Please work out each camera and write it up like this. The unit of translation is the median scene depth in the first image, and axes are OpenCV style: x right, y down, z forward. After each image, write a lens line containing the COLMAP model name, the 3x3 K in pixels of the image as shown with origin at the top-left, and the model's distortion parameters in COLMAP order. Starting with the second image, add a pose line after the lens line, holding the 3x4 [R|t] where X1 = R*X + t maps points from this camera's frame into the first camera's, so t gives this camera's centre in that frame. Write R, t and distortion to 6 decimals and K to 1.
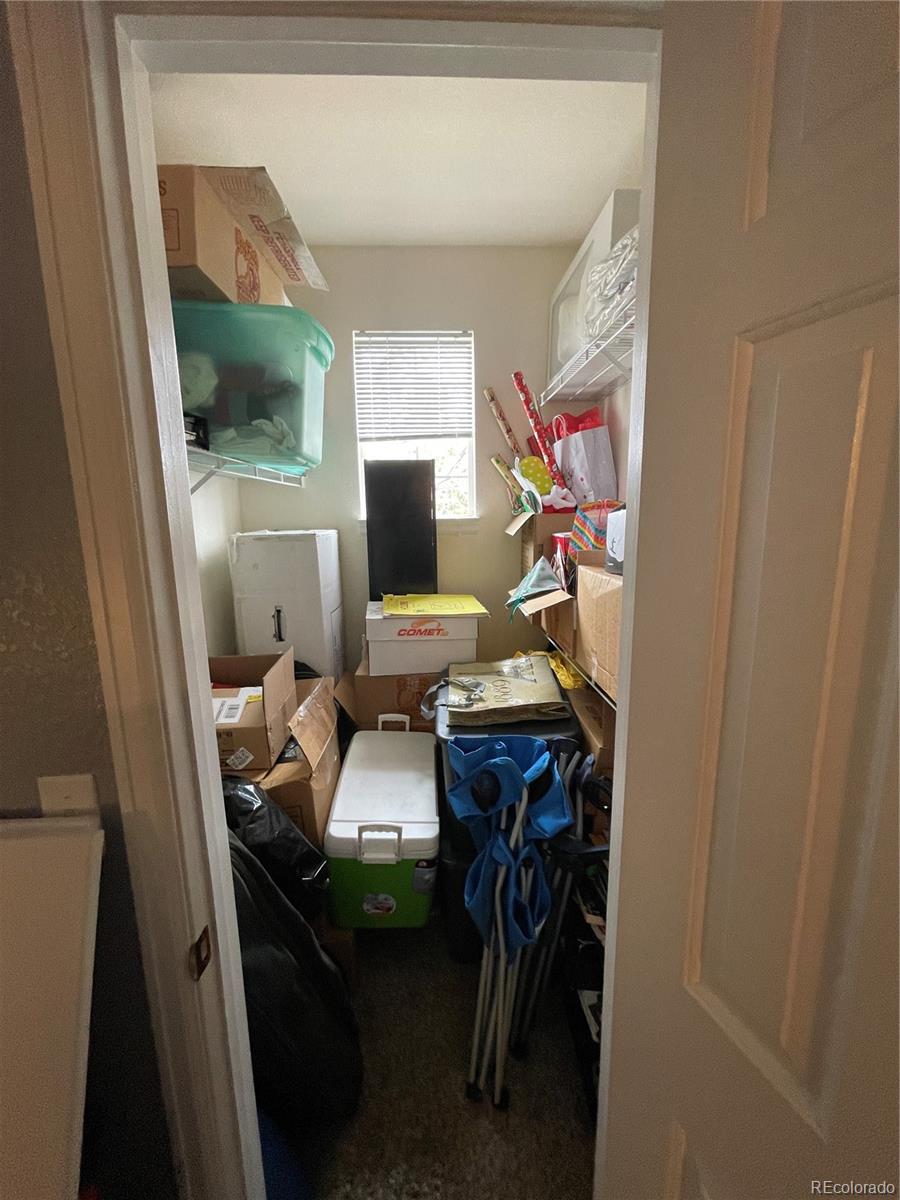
lens RADIAL K [[485.2, 0, 450.0], [0, 485.2, 600.0], [0, 0, 1]] dist [-0.001576, 0.000256]
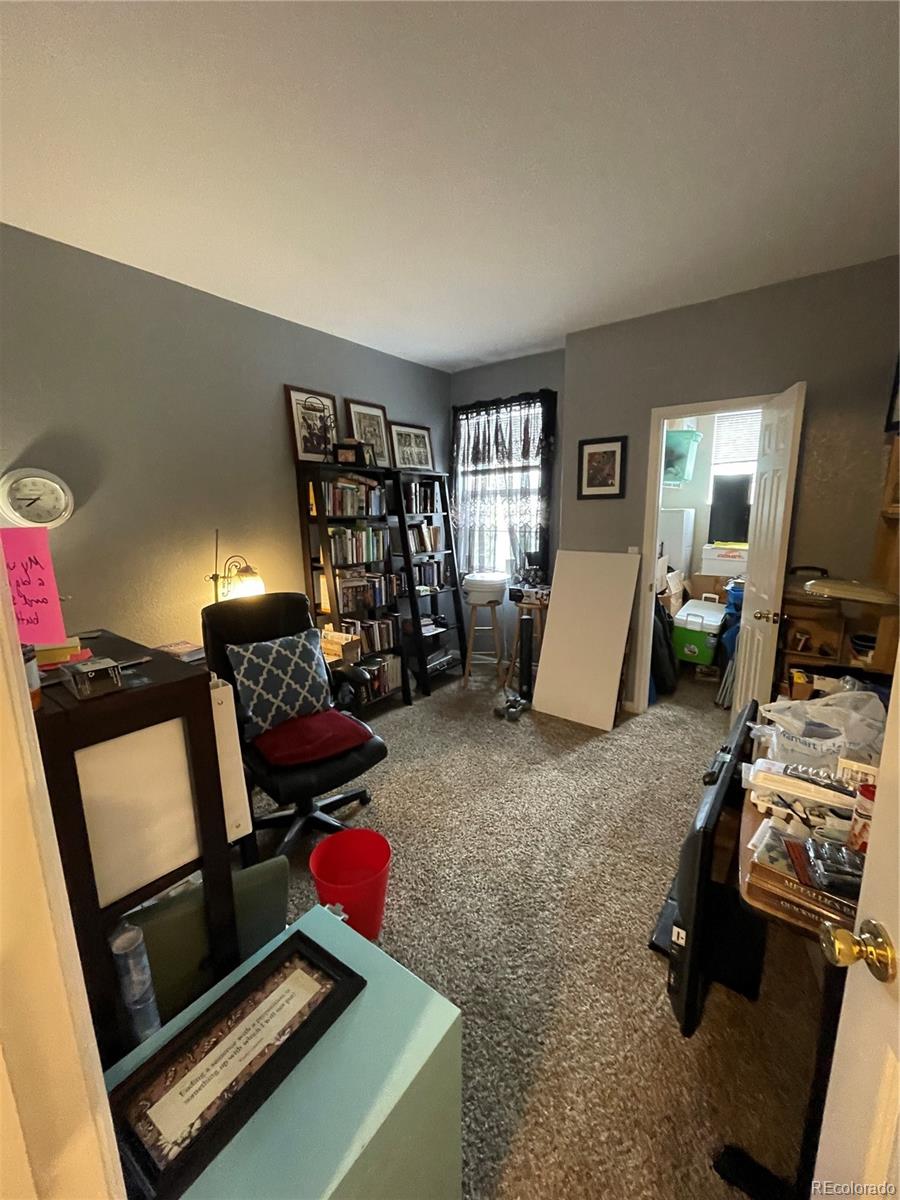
lens RADIAL K [[485.2, 0, 450.0], [0, 485.2, 600.0], [0, 0, 1]] dist [-0.001576, 0.000256]
pose [[0.766603, 0.130189, -0.628785, 0.368533], [-0.111891, 0.991333, 0.068838, 0.250304], [0.632297, 0.017583, 0.774526, -1.463113]]
